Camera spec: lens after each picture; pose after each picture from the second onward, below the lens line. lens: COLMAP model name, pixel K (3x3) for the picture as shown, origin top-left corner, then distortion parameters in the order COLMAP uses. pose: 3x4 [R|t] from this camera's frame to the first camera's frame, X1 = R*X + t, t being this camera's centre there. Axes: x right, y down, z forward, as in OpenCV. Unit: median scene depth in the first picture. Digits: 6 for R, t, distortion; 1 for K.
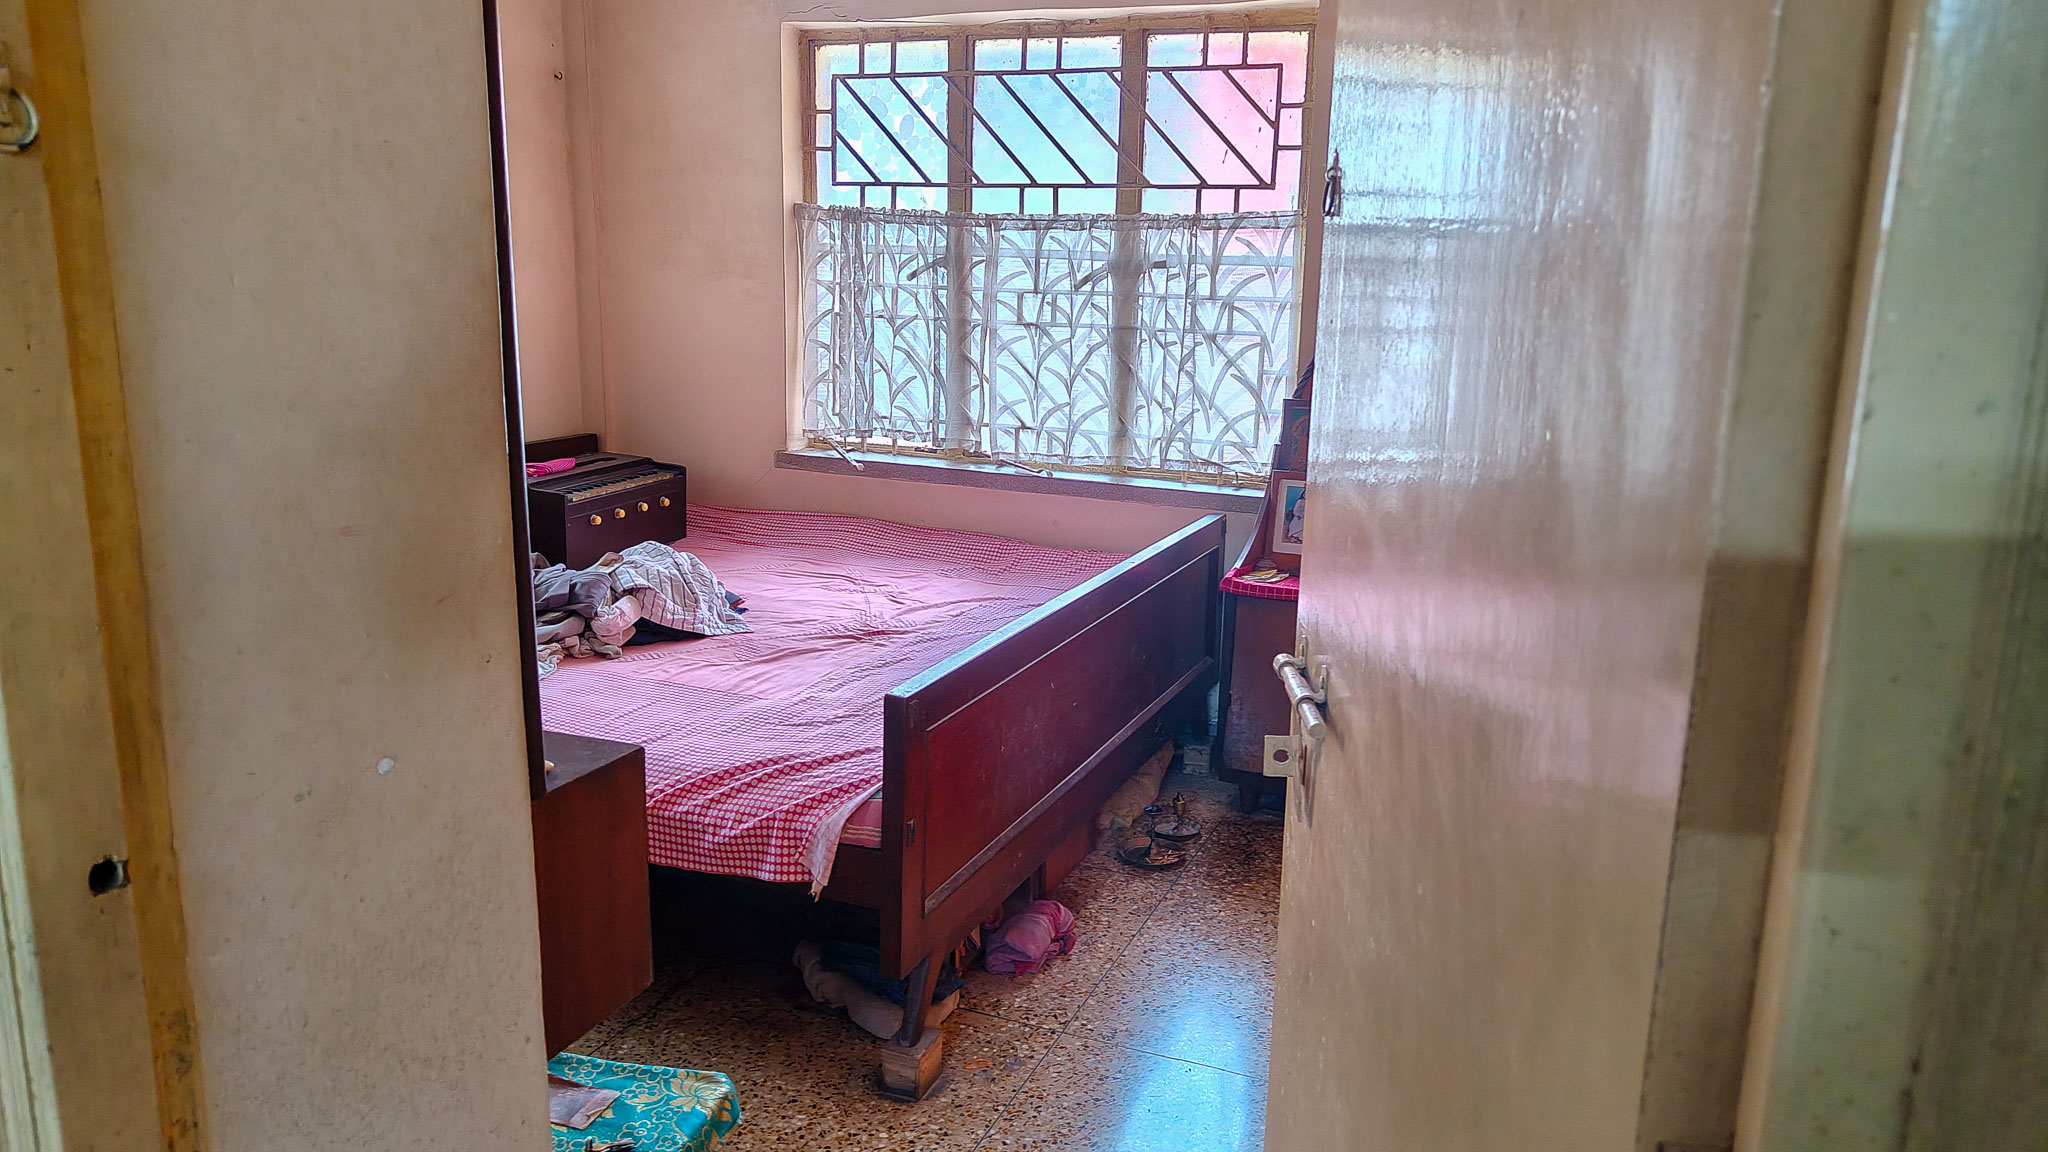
lens RADIAL K [[1463.8, 0, 1020.0], [0, 1463.8, 607.0], [0, 0, 1]] dist [0.072527, -0.204389]
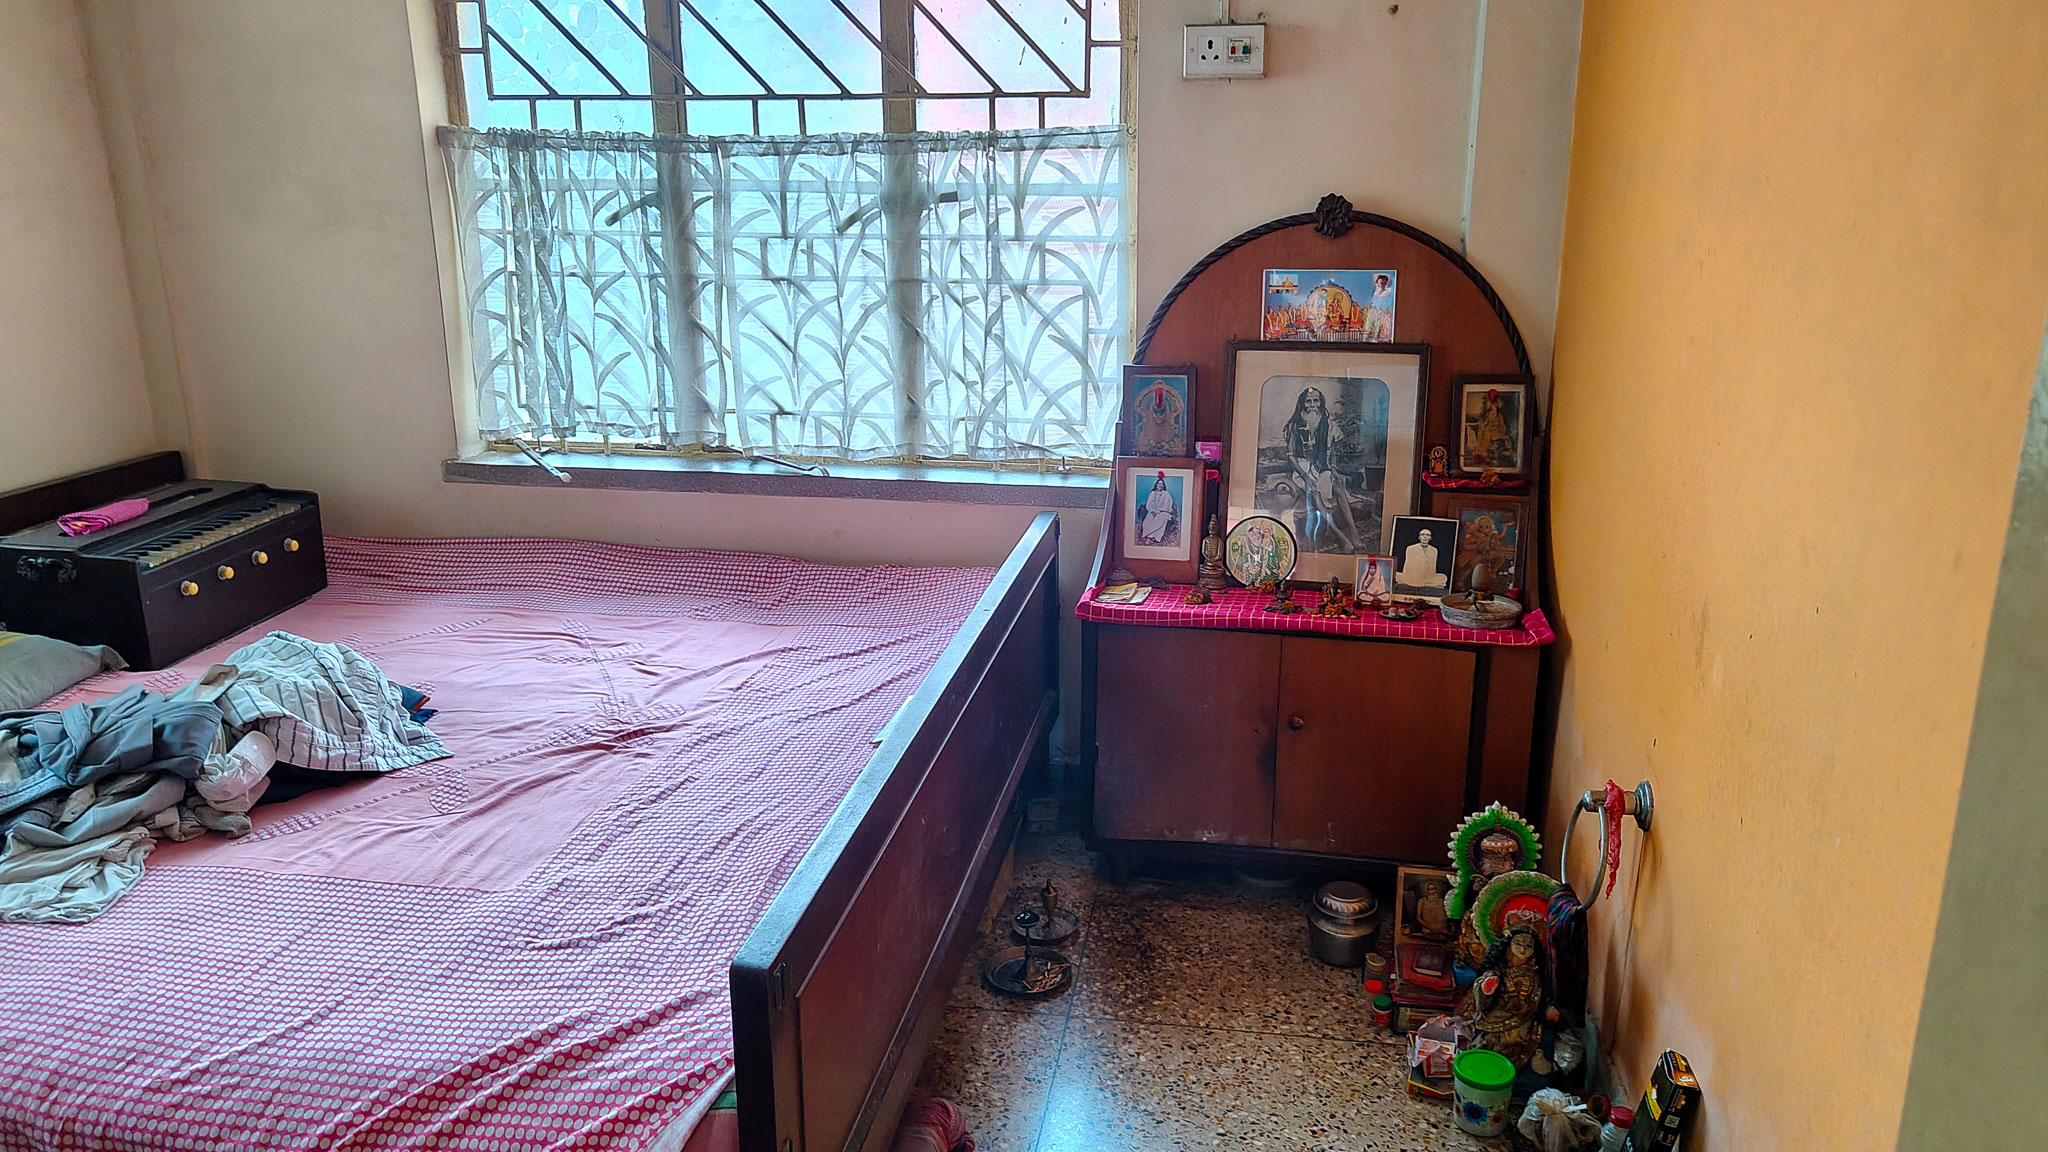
lens RADIAL K [[1448.8, 0, 1021.0], [0, 1448.8, 589.8], [0, 0, 1]] dist [-0.000072, 0.000683]
pose [[0.970685, -0.091135, 0.222407, -0.054718], [0.078521, 0.994795, 0.064934, -0.070840], [-0.227168, -0.045567, 0.972789, 0.228425]]
